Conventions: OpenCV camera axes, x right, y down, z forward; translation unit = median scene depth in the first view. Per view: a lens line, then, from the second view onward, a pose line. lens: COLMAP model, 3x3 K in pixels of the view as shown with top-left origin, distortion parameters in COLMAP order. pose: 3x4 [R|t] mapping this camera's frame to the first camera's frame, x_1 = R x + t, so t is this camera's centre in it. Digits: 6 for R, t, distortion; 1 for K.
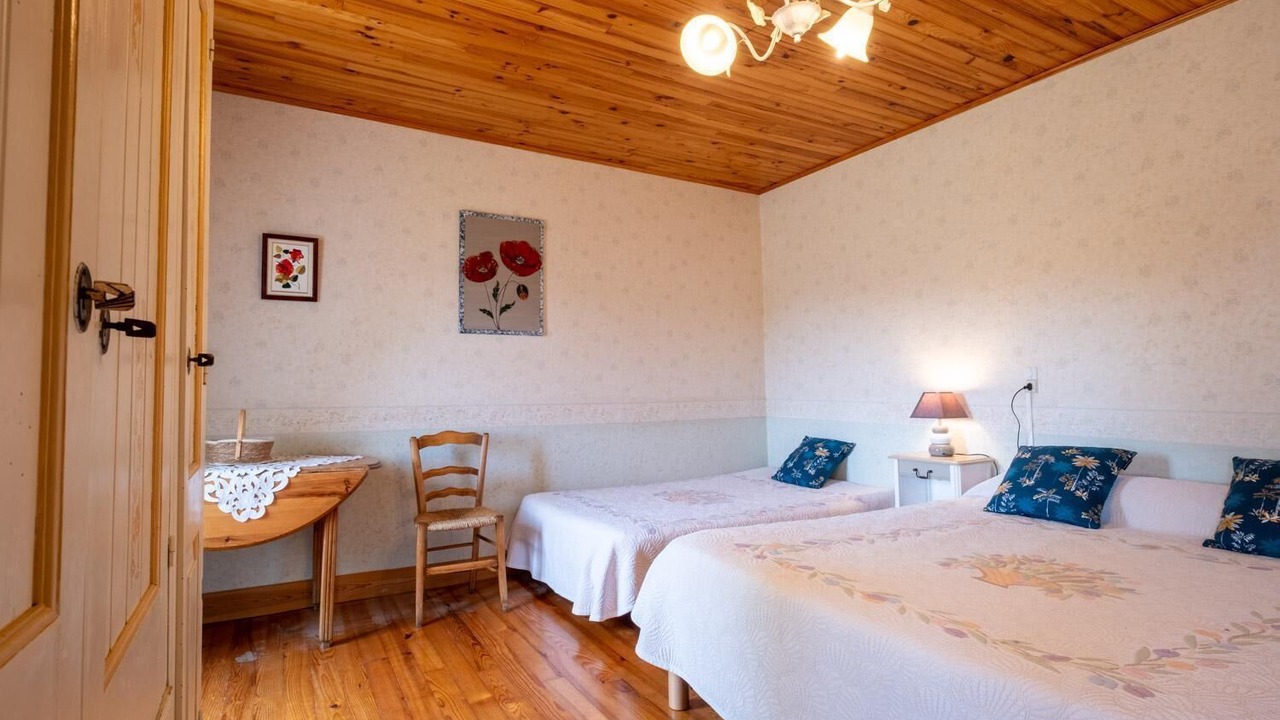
lens RADIAL K [[625.0, 0, 640.0], [0, 625.0, 360.0], [0, 0, 1]] dist [-0.001118, -0.001084]
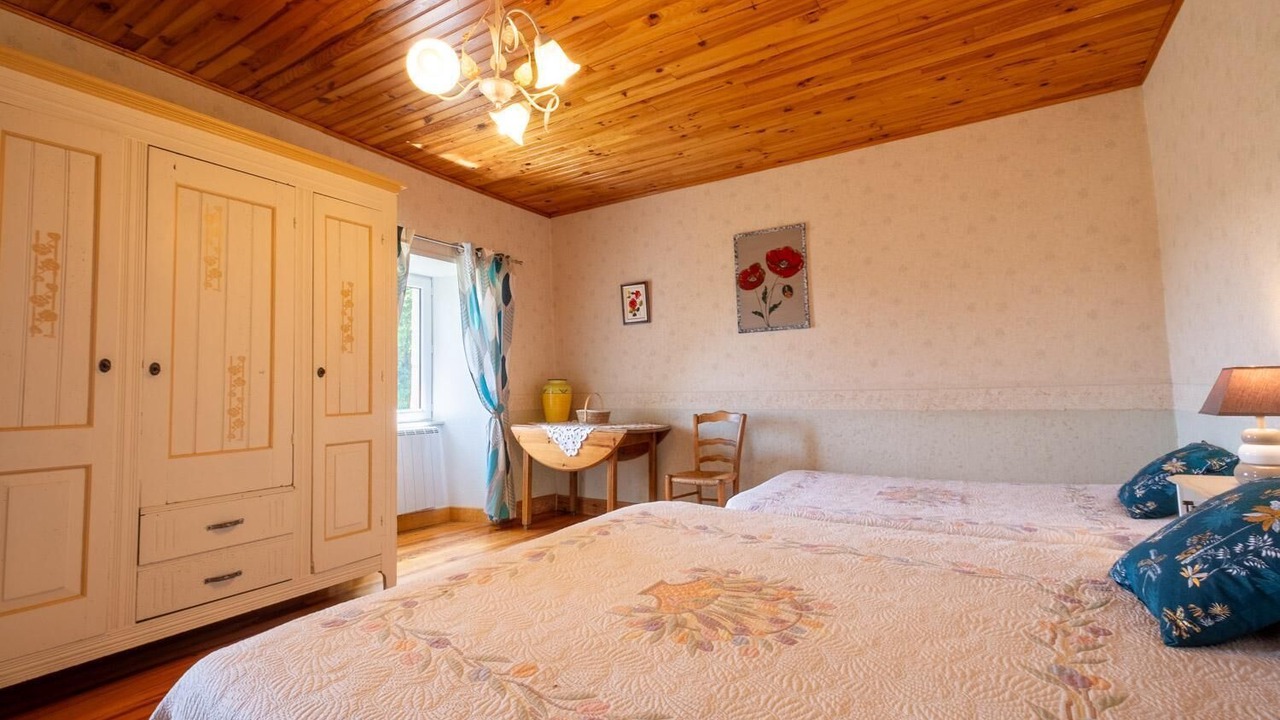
lens RADIAL K [[551.9, 0, 640.0], [0, 551.9, 360.0], [0, 0, 1]] dist [0.002752, -0.000092]
pose [[0.496257, -0.047963, -0.866849, 0.564634], [0.058838, 0.998035, -0.021538, 0.022238], [0.866179, -0.040316, 0.498104, 0.275687]]
